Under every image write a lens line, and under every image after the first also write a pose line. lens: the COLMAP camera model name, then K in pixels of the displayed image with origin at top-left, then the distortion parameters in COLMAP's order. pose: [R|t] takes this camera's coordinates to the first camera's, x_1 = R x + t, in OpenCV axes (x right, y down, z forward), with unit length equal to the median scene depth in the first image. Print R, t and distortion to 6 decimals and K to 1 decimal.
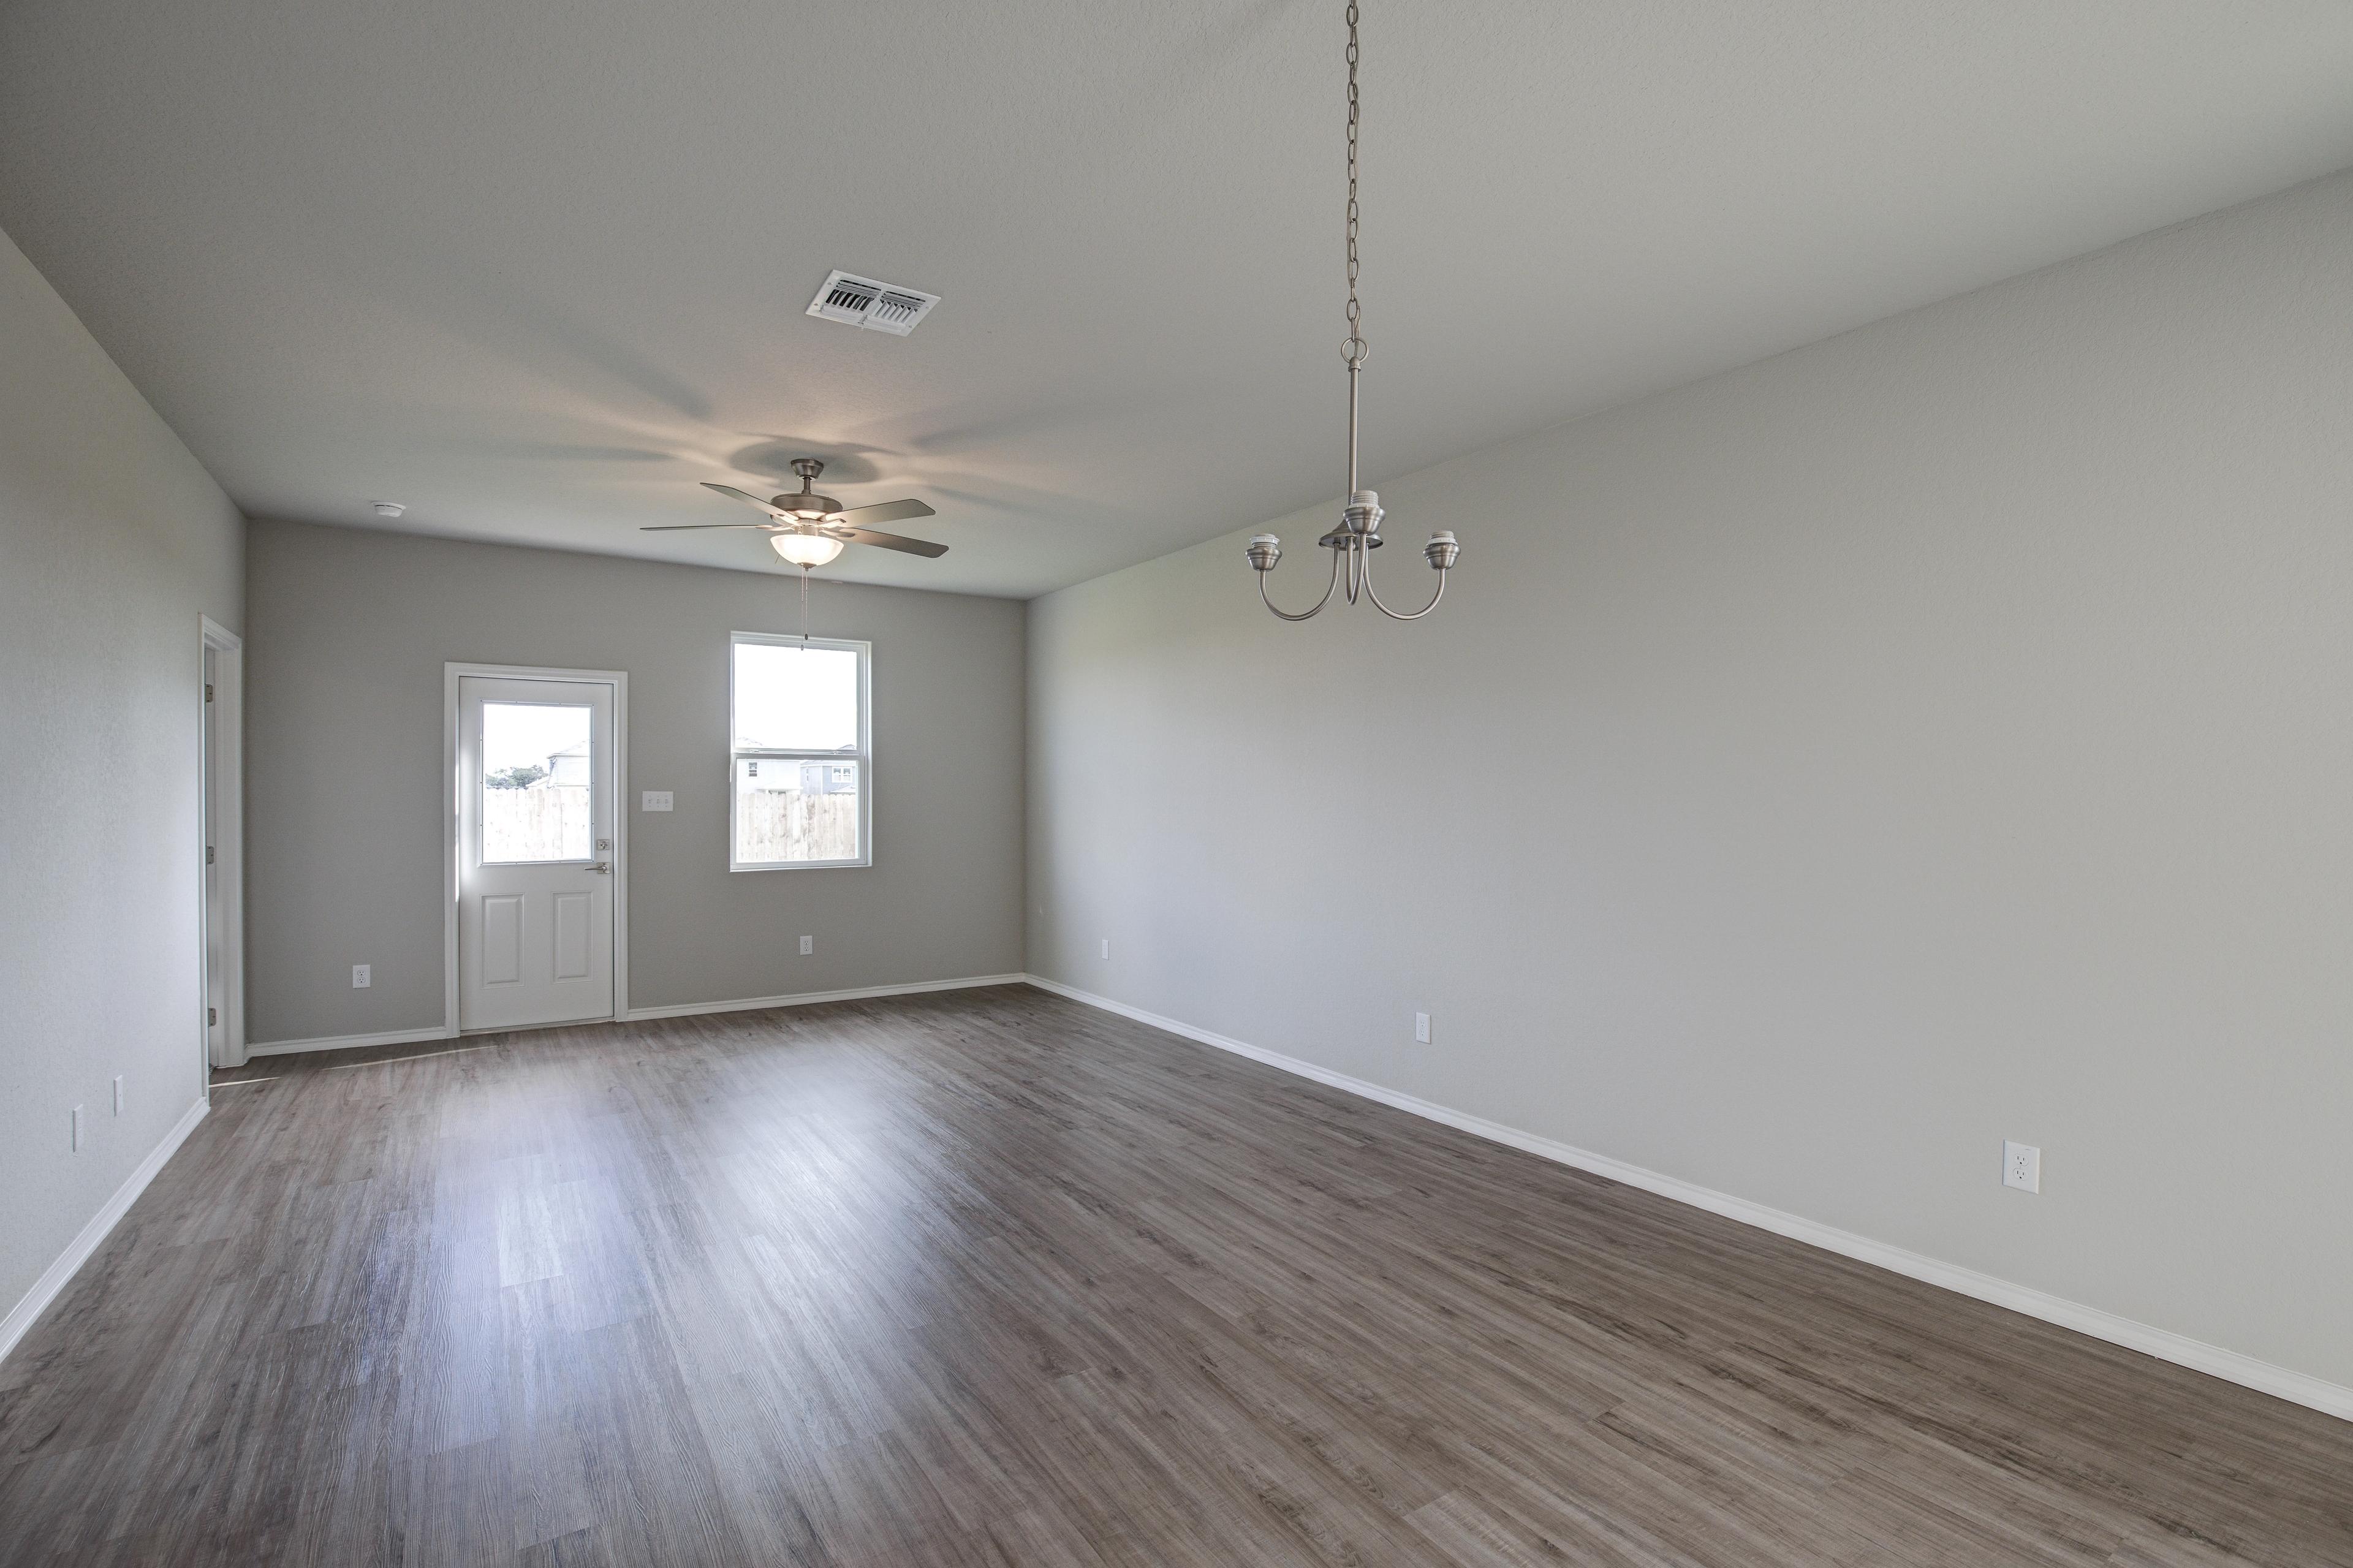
lens RADIAL K [[1070.0, 0, 1177.1], [0, 1070.0, 798.1], [0, 0, 1]] dist [-0.030705, -0.000042]
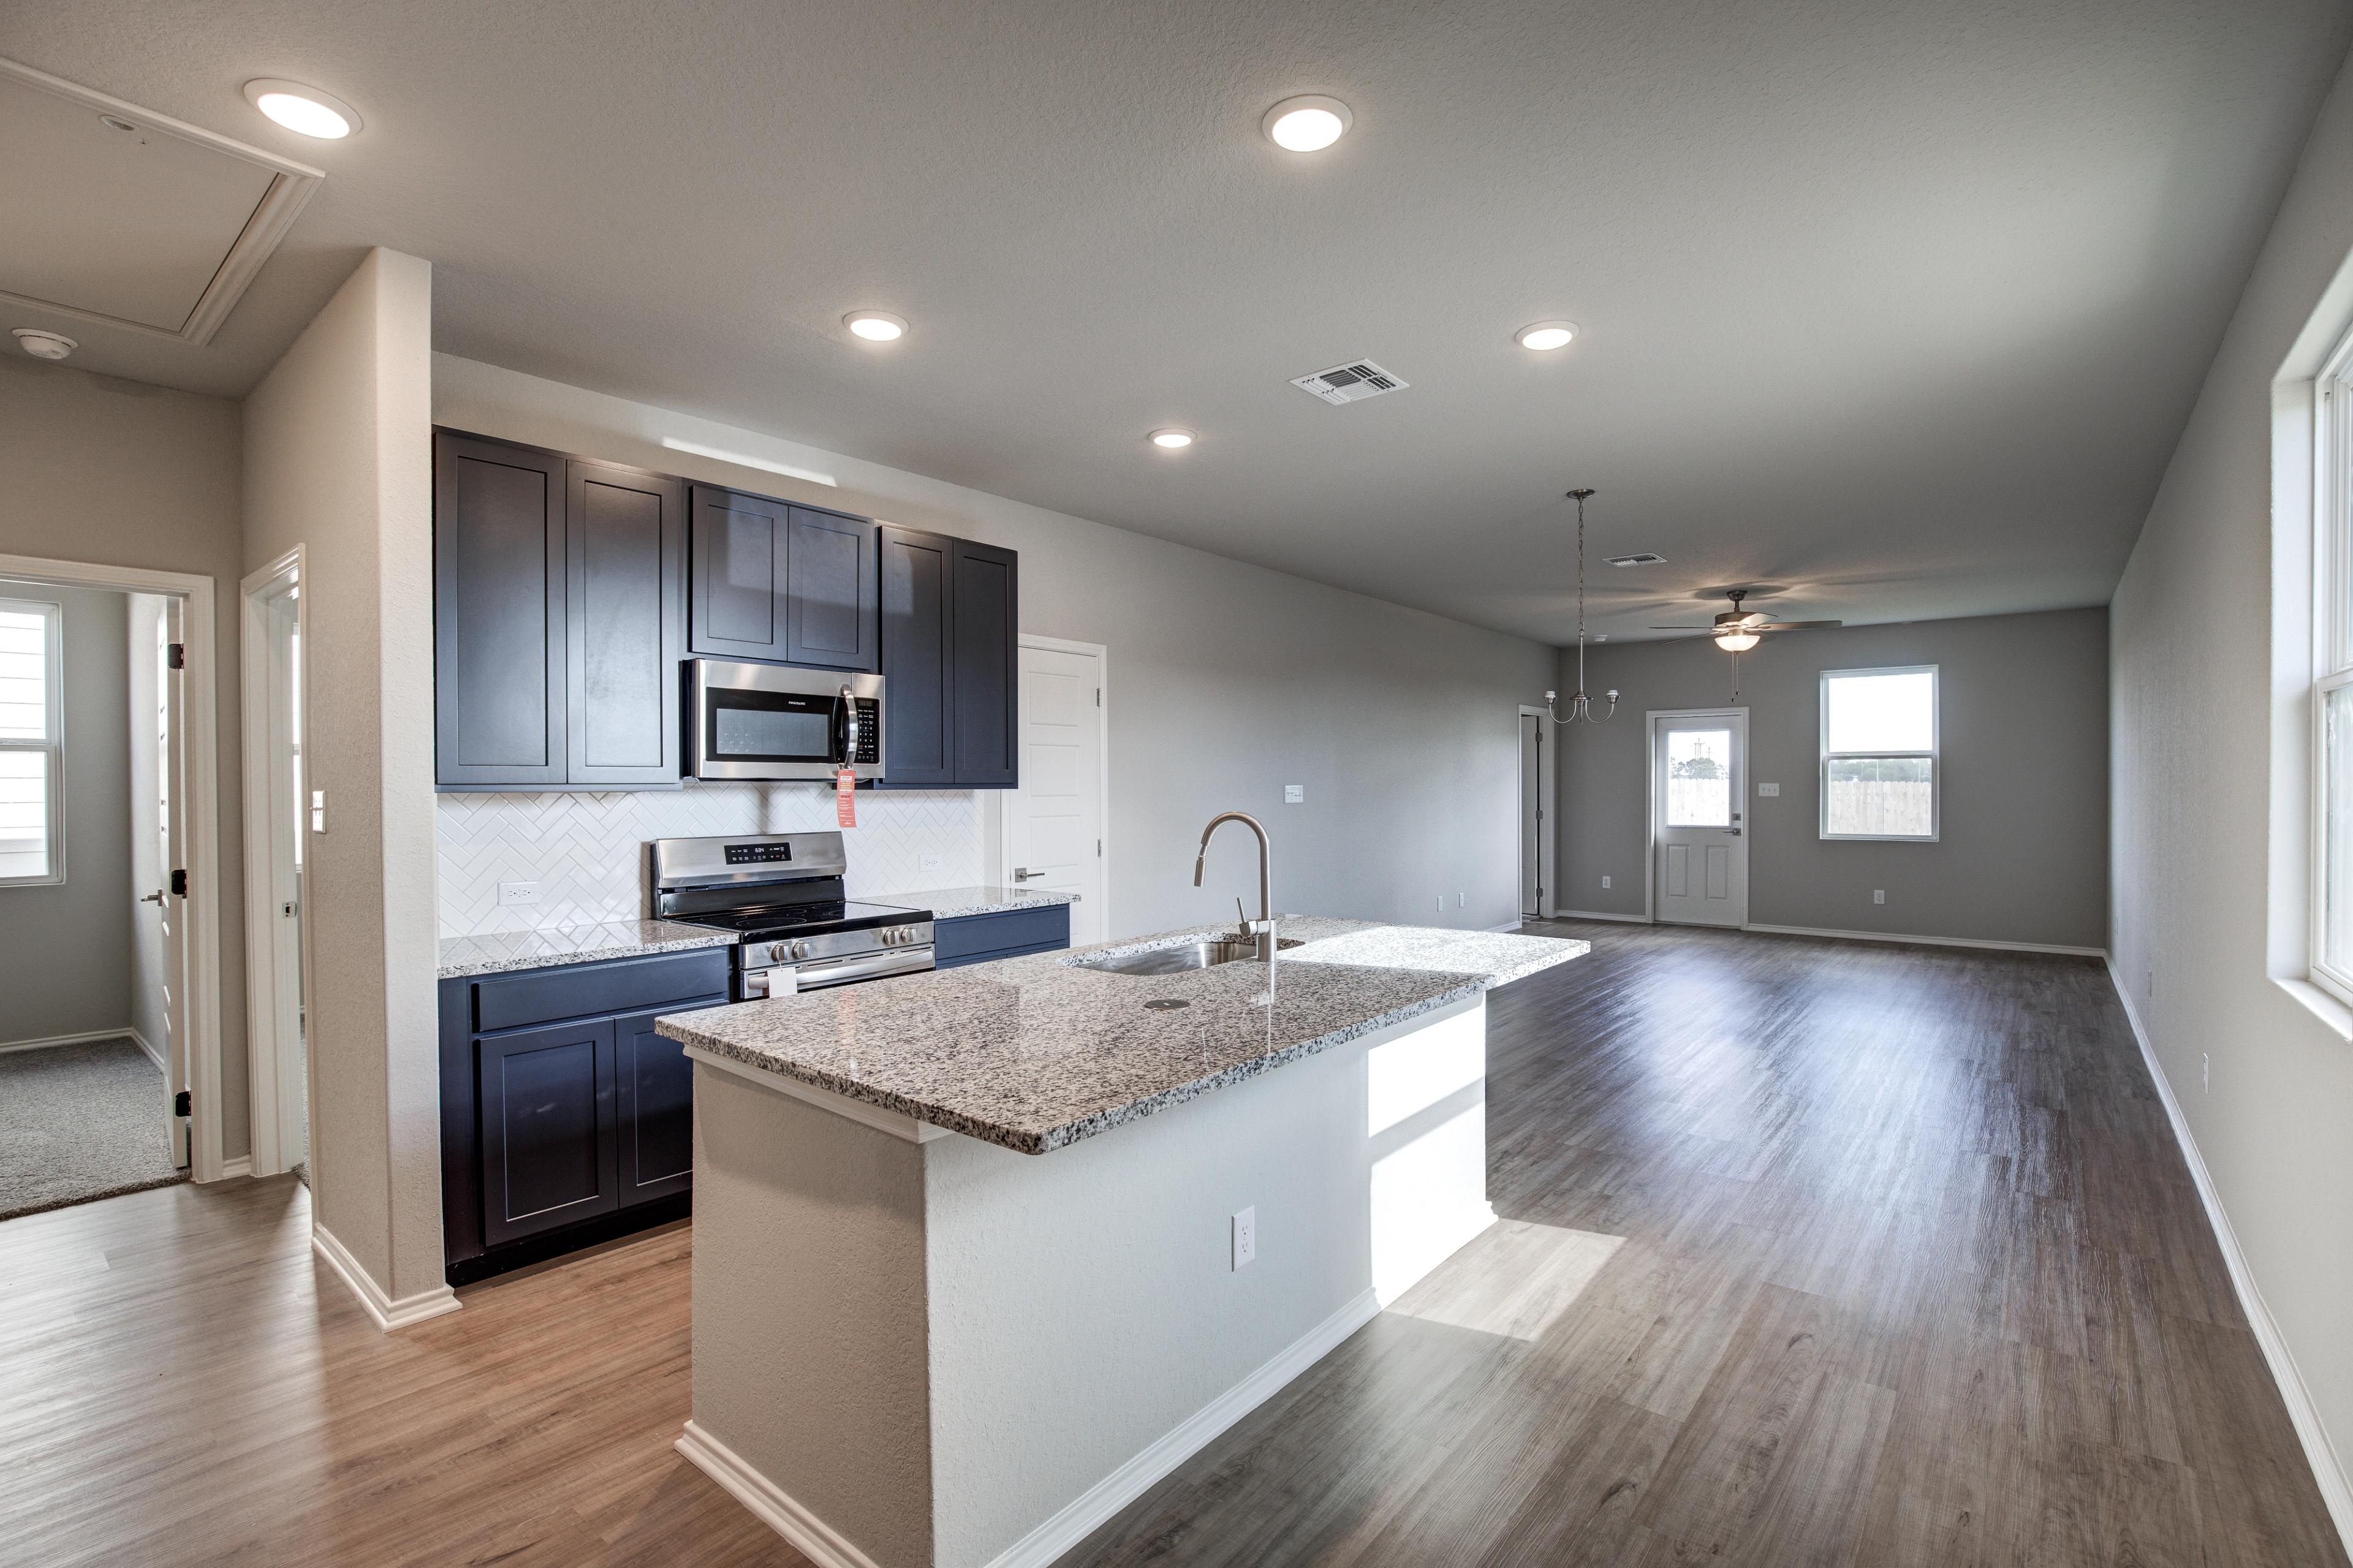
lens RADIAL K [[1070.0, 0, 1178.3], [0, 1070.0, 789.0], [0, 0, 1]] dist [-0.030705, -0.000042]
pose [[0.298393, 0.002783, -0.954439, 0.716199], [-0.001076, 0.999996, 0.002579, -0.000936], [0.954442, 0.000258, 0.298395, -0.261346]]
